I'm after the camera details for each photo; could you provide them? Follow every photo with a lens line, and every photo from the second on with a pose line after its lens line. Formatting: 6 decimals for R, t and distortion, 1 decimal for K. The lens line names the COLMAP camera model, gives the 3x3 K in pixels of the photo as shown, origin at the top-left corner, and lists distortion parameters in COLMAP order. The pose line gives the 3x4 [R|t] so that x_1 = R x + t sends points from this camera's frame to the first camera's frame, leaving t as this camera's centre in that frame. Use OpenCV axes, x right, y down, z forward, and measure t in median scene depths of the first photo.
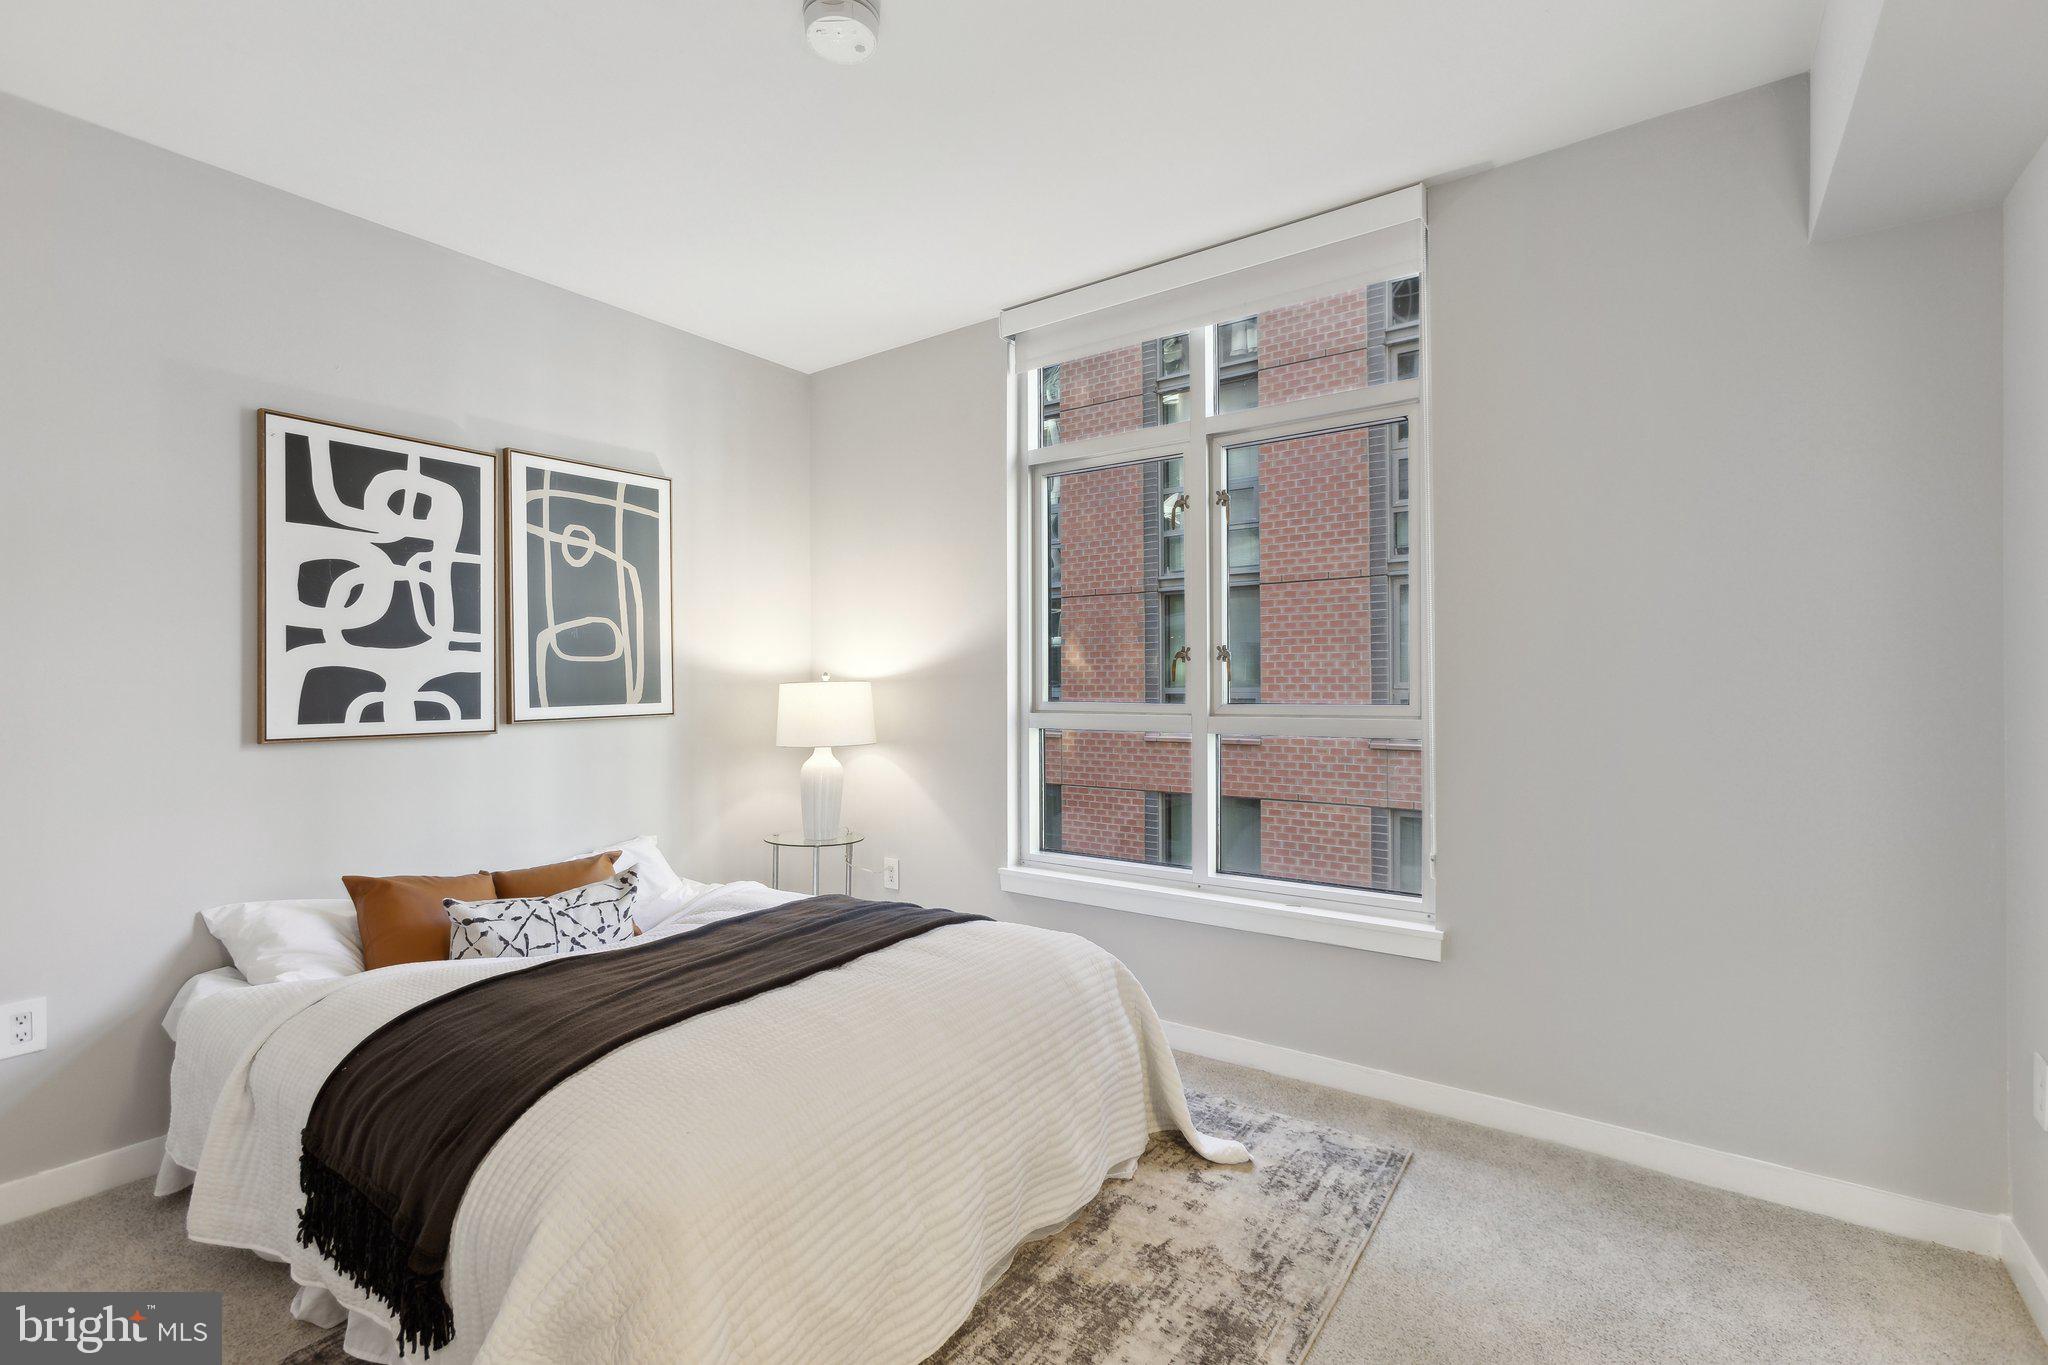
lens RADIAL K [[924.0, 0, 1028.5], [0, 924.0, 683.1], [0, 0, 1]] dist [0.003119, 0.001531]
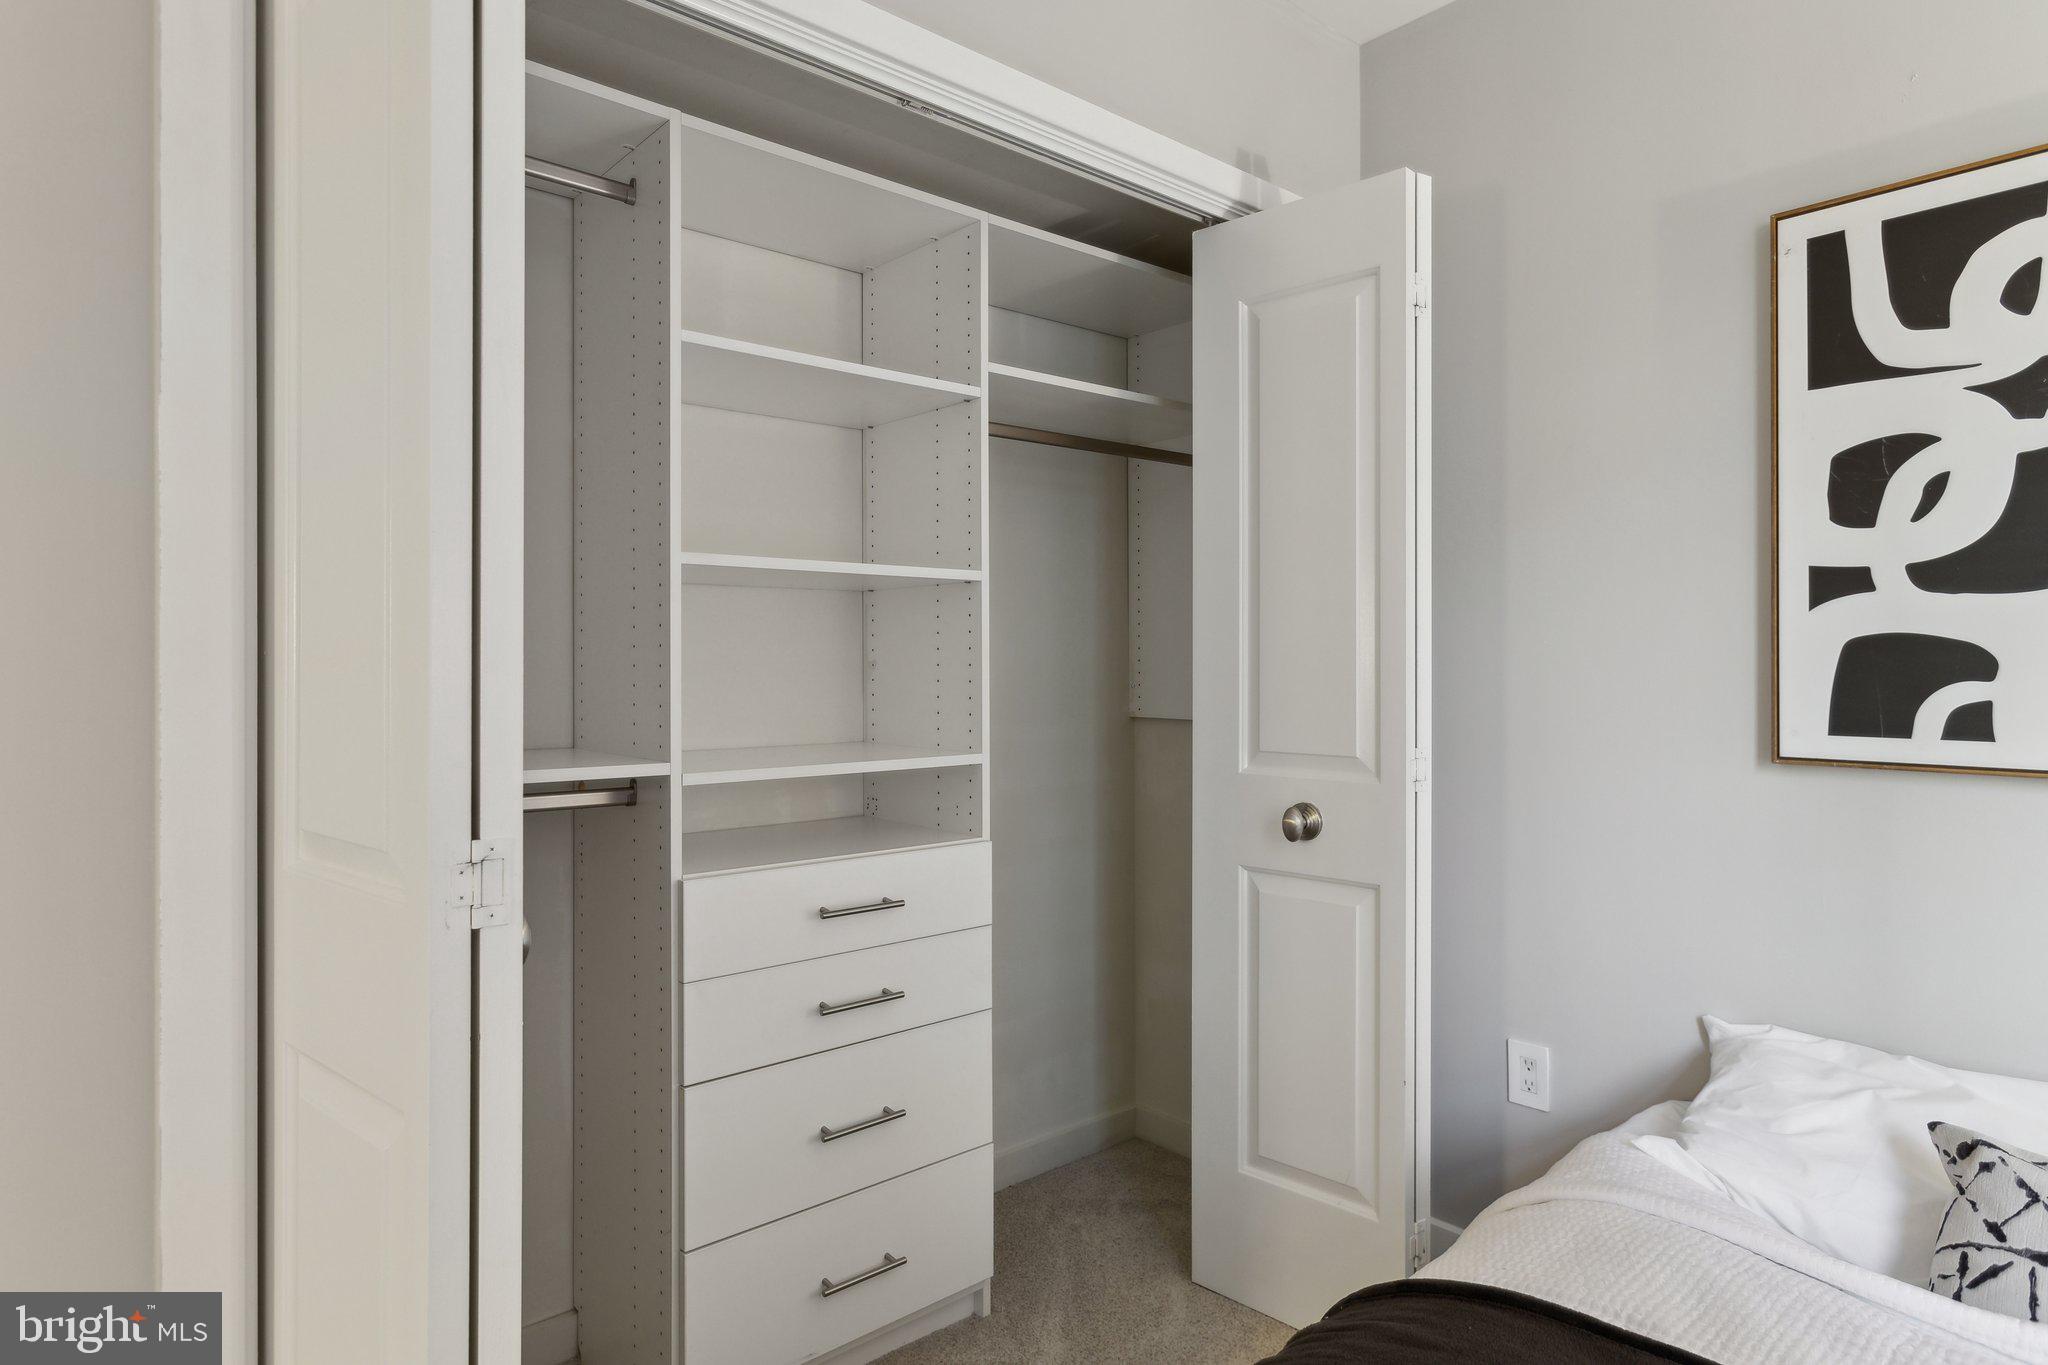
lens RADIAL K [[1153.6, 0, 1036.9], [0, 1153.6, 657.2], [0, 0, 1]] dist [0.005488, 0.000880]
pose [[-0.235733, -0.004685, -0.971807, 0.026192], [-0.000239, 0.999989, -0.004763, -0.000440], [0.971818, -0.000891, -0.235731, 0.621980]]
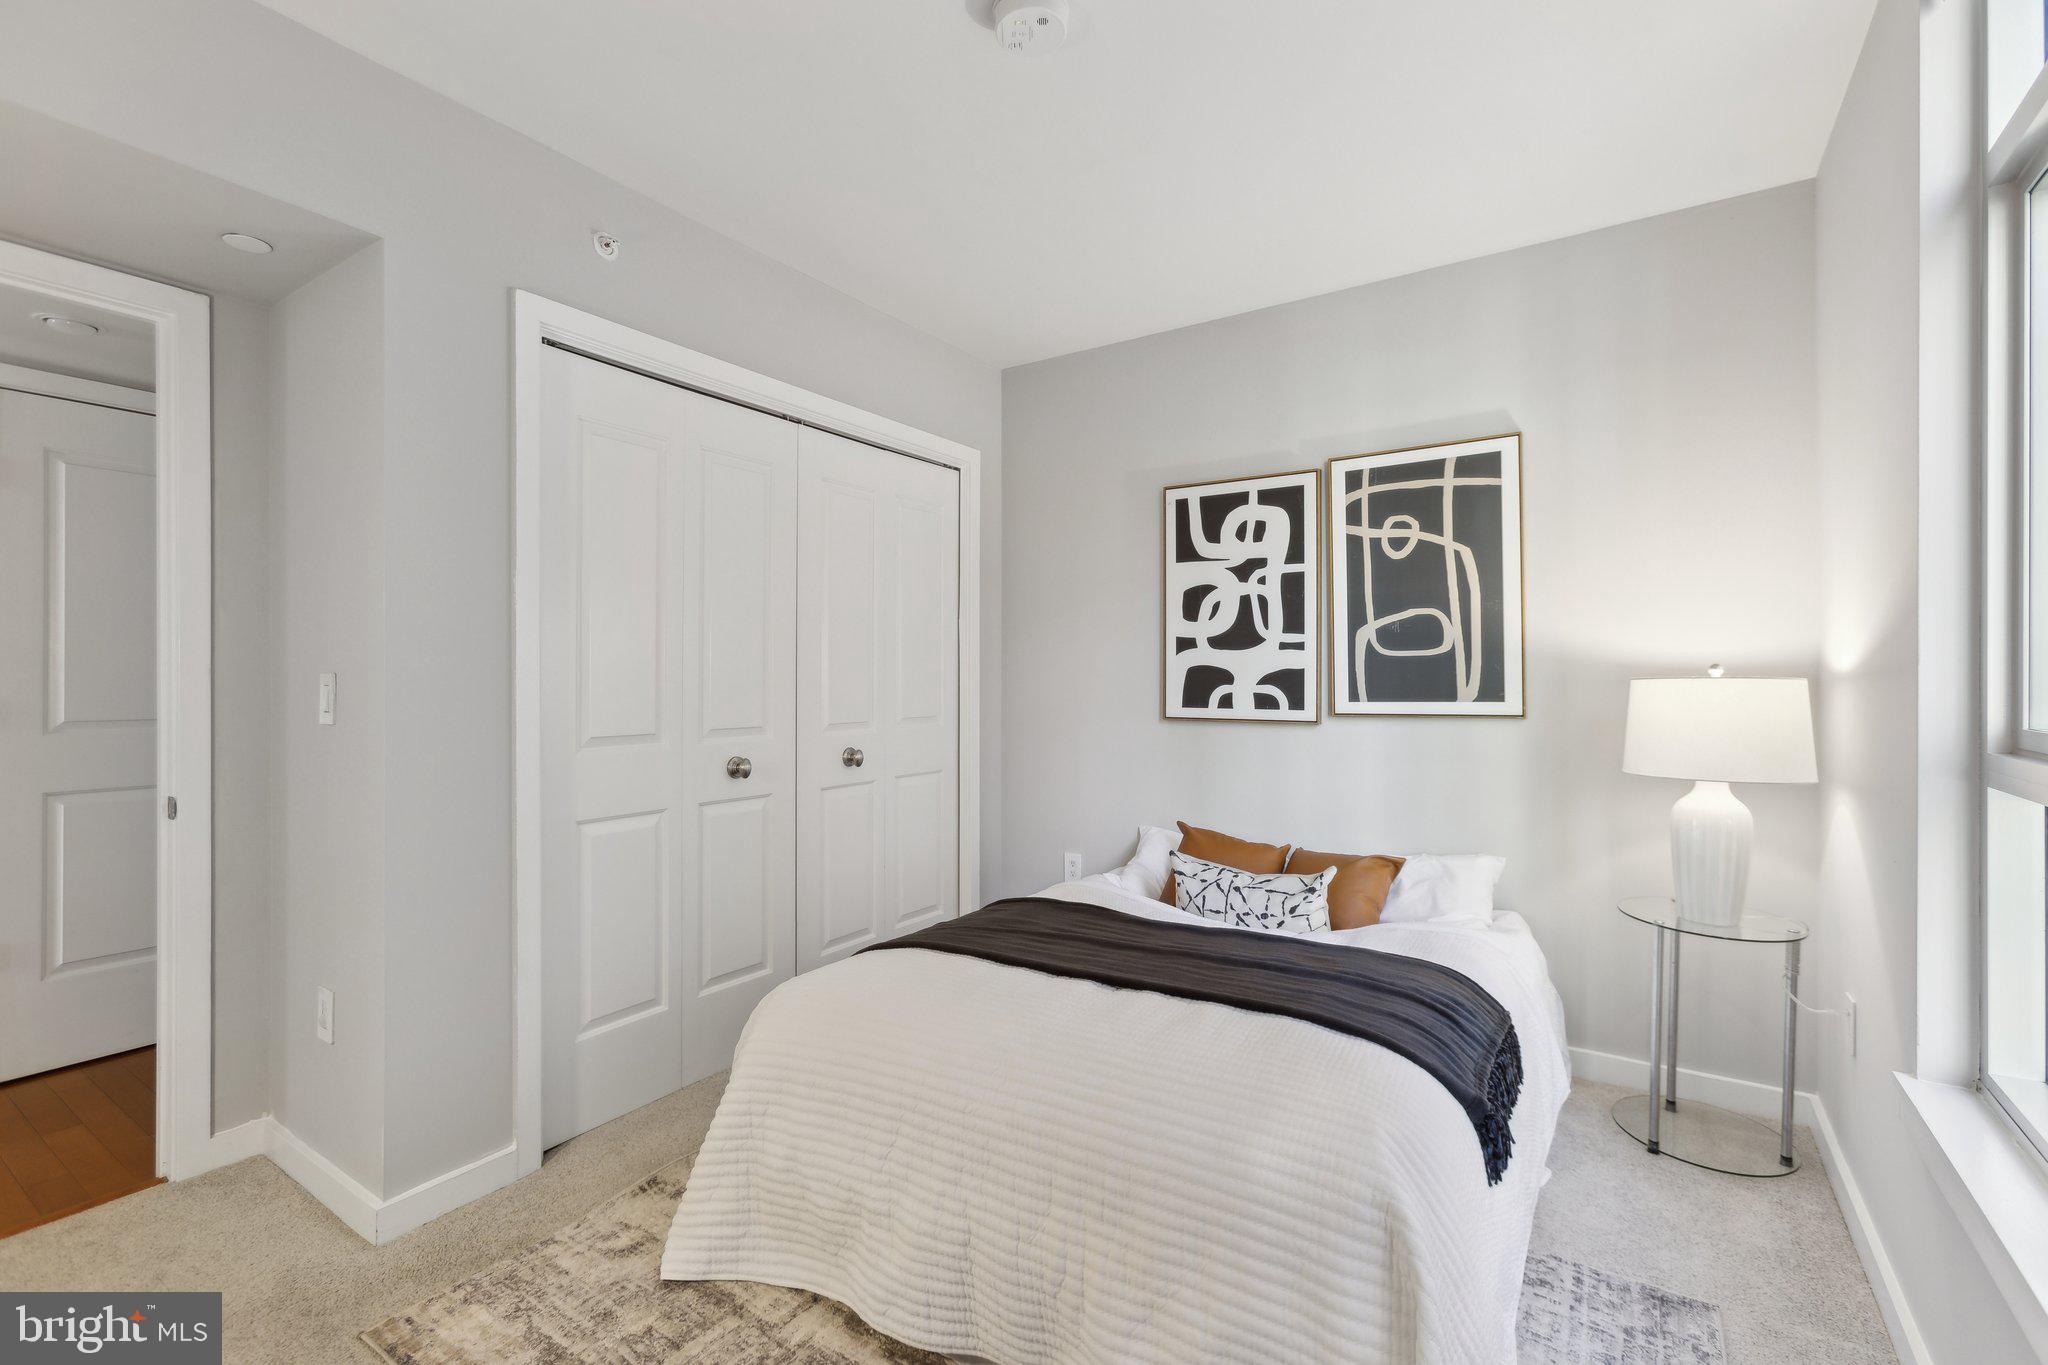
lens RADIAL K [[924.0, 0, 1026.6], [0, 924.0, 673.9], [0, 0, 1]] dist [0.003119, 0.001531]
pose [[0.023829, 0.000215, -0.999716, 0.532482], [-0.001944, 0.999998, 0.000169, -0.004879], [0.999714, 0.001939, 0.023829, 0.661424]]
